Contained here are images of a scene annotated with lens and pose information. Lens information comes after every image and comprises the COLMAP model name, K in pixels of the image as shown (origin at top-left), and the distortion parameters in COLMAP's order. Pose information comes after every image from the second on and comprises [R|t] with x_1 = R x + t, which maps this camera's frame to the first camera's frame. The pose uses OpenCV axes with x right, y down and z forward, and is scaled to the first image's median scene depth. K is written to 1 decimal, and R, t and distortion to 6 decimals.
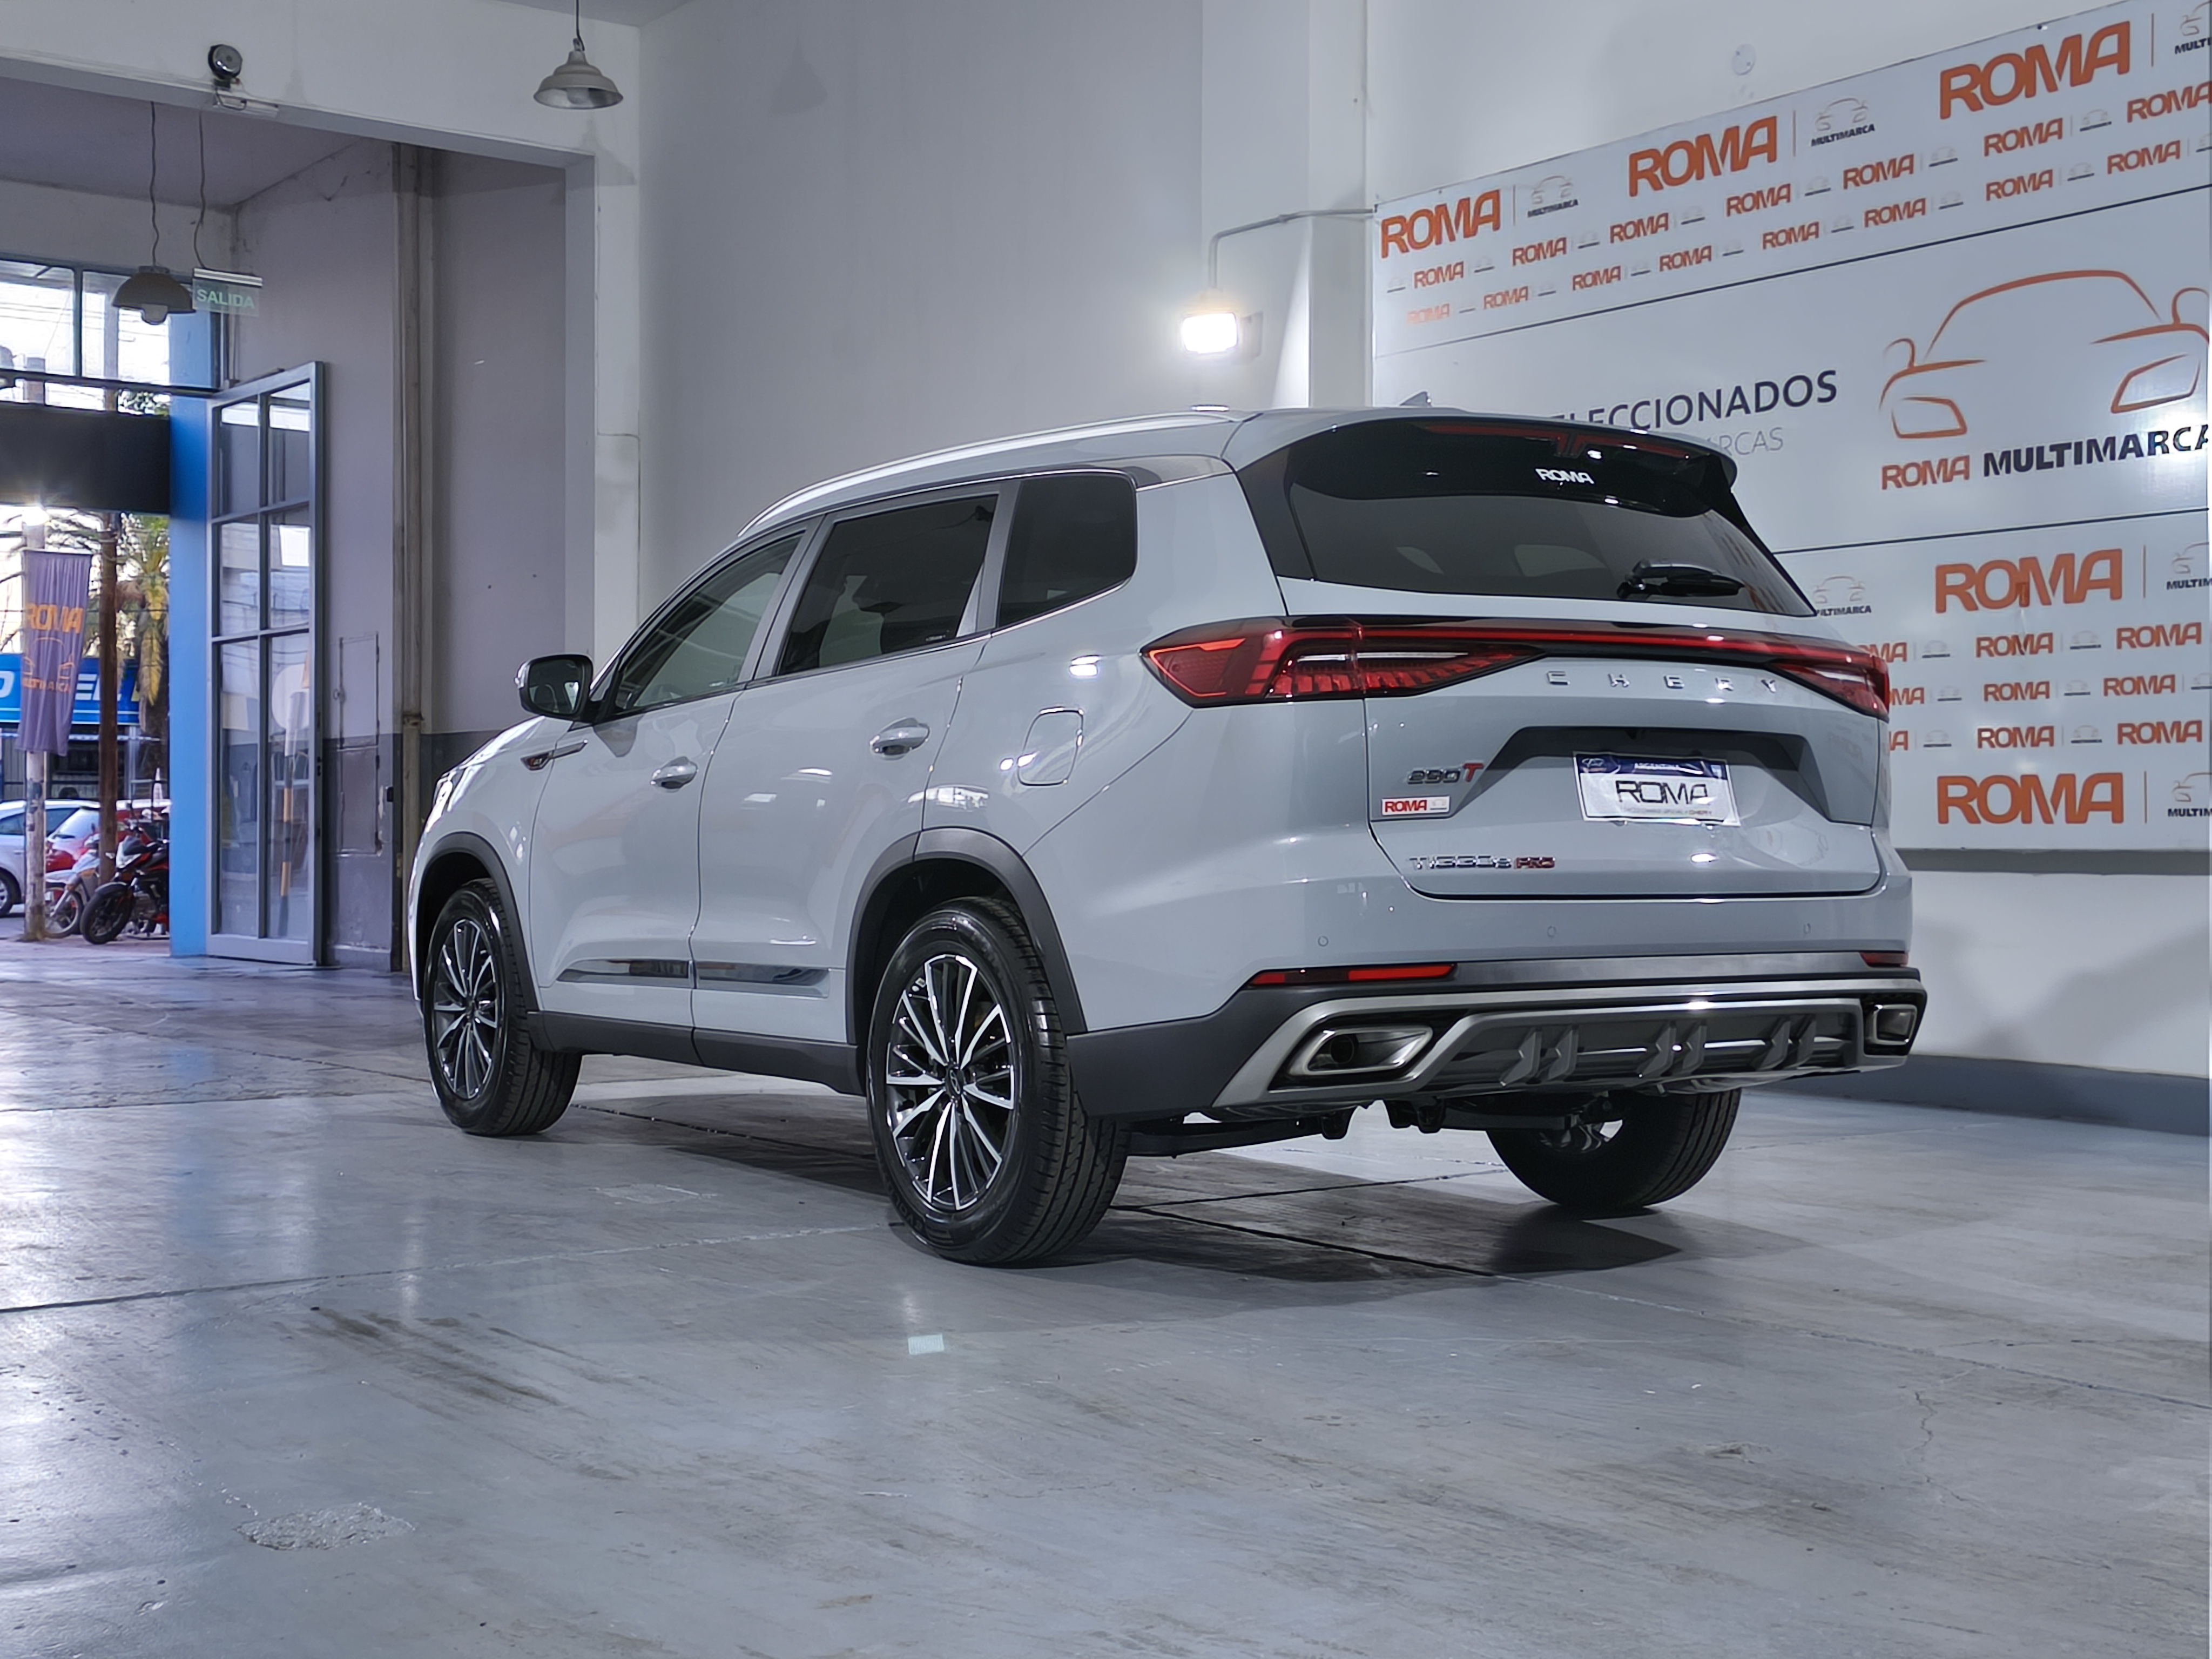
lens RADIAL K [[2768.8, 0, 1097.0], [0, 2768.8, 847.3], [0, 0, 1]] dist [0.031644, 0.000000]
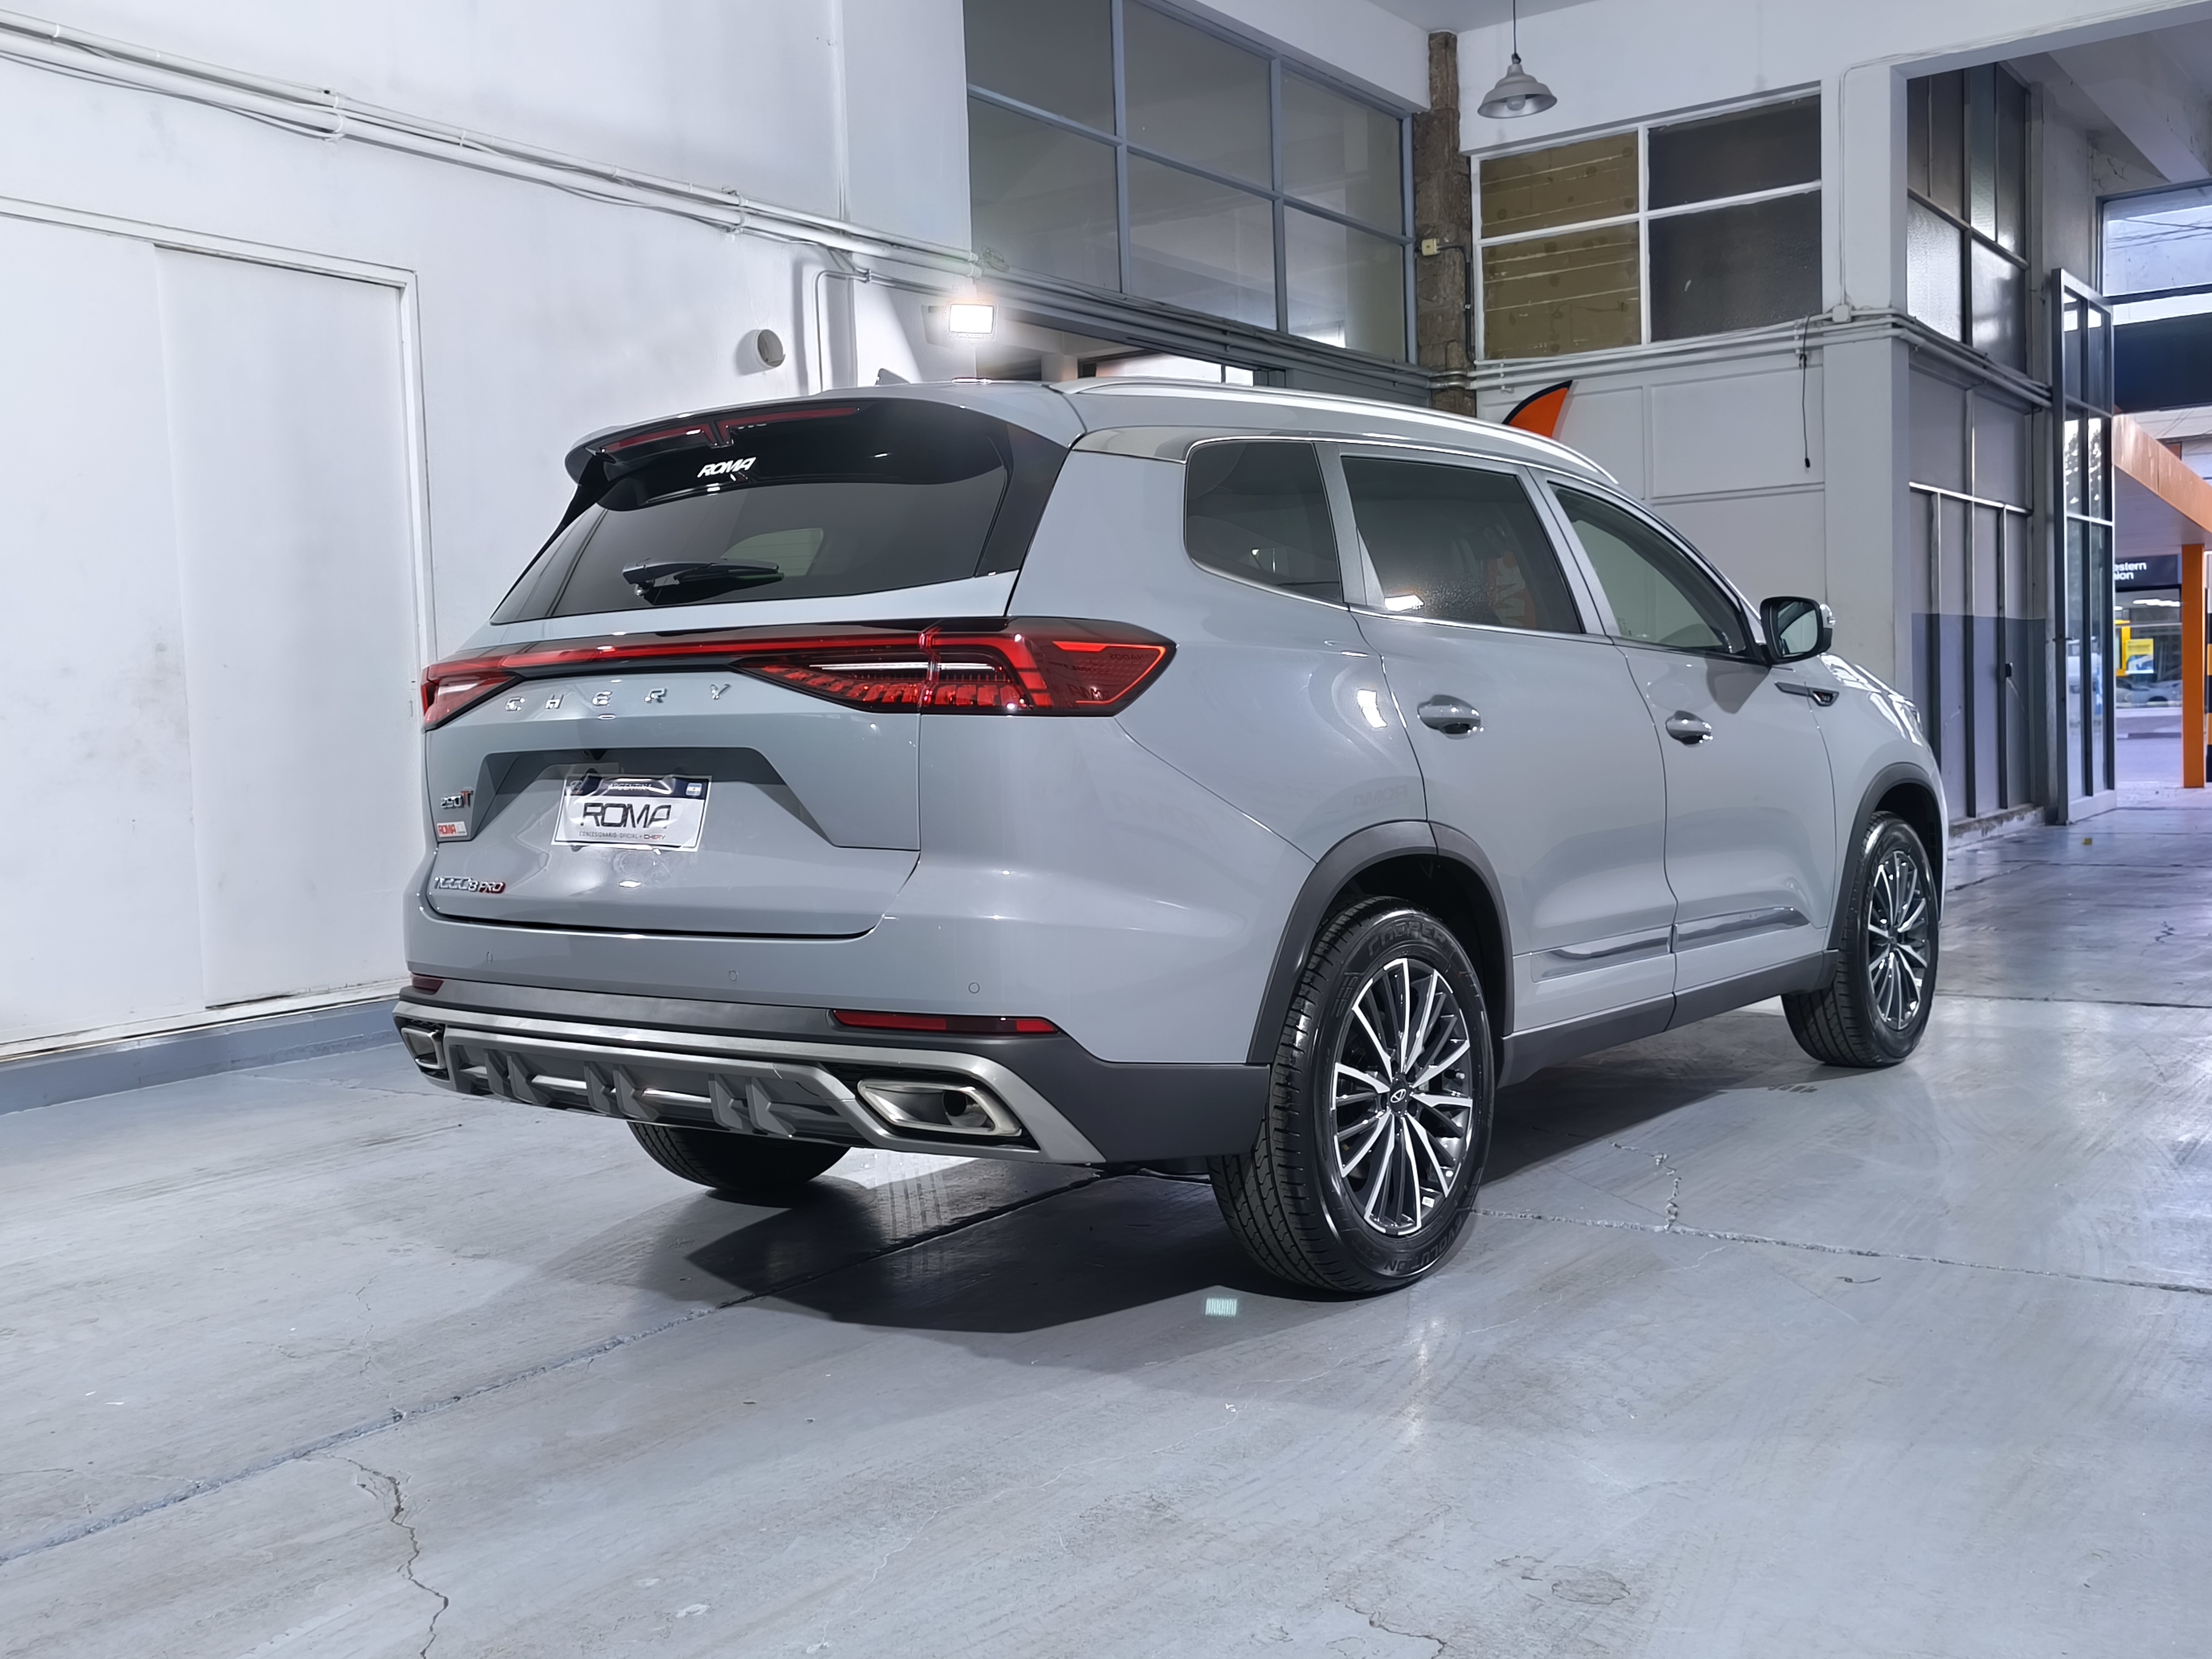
lens RADIAL K [[2149.7, 0, 1100.6], [0, 2149.7, 813.5], [0, 0, 1]] dist [0.043536, 0.000000]
pose [[0.324797, 0.031324, -0.945265, 0.607033], [0.033667, 0.998435, 0.044654, -0.030570], [0.945184, -0.046327, 0.323234, 0.592655]]
